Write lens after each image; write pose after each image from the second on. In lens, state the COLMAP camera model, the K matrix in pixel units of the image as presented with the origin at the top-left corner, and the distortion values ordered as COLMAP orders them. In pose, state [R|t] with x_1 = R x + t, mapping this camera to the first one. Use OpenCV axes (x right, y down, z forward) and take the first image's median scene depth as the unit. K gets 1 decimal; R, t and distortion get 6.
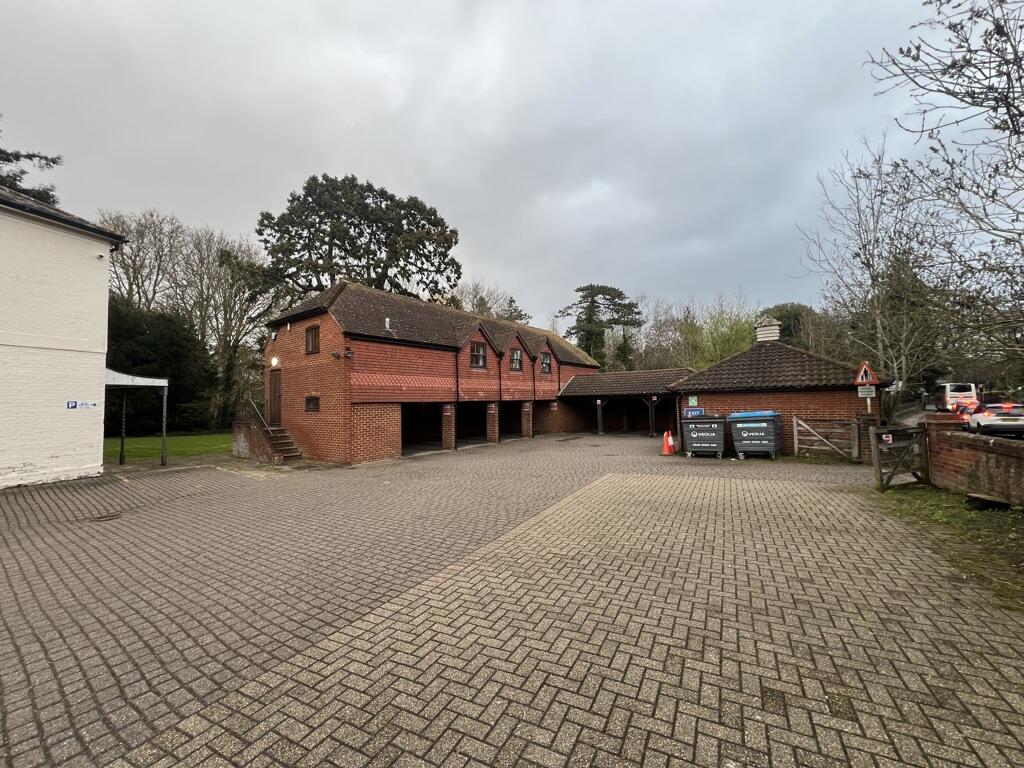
lens RADIAL K [[410.4, 0, 510.1], [0, 410.4, 382.1], [0, 0, 1]] dist [-0.000612, -0.000224]
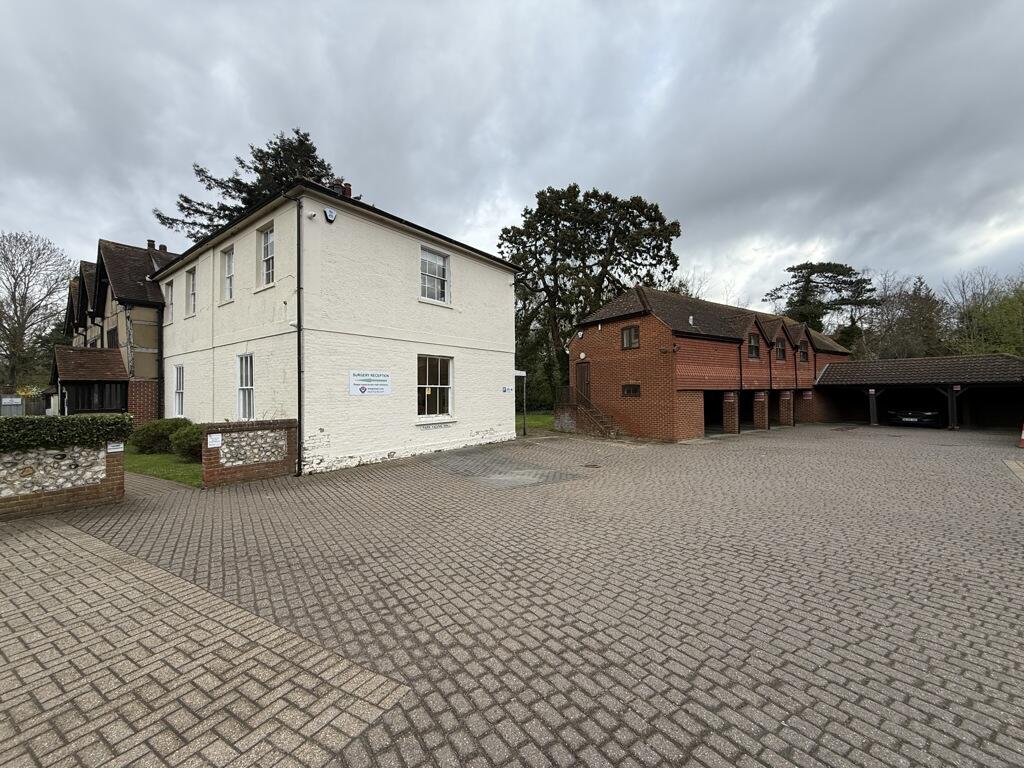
lens RADIAL K [[412.4, 0, 512.0], [0, 412.4, 384.0], [0, 0, 1]] dist [-0.002333, -0.000185]
pose [[0.946146, 0.002595, -0.323730, -0.193046], [0.007582, 0.999516, 0.030170, -0.002787], [0.323651, -0.031000, 0.945668, -0.122250]]
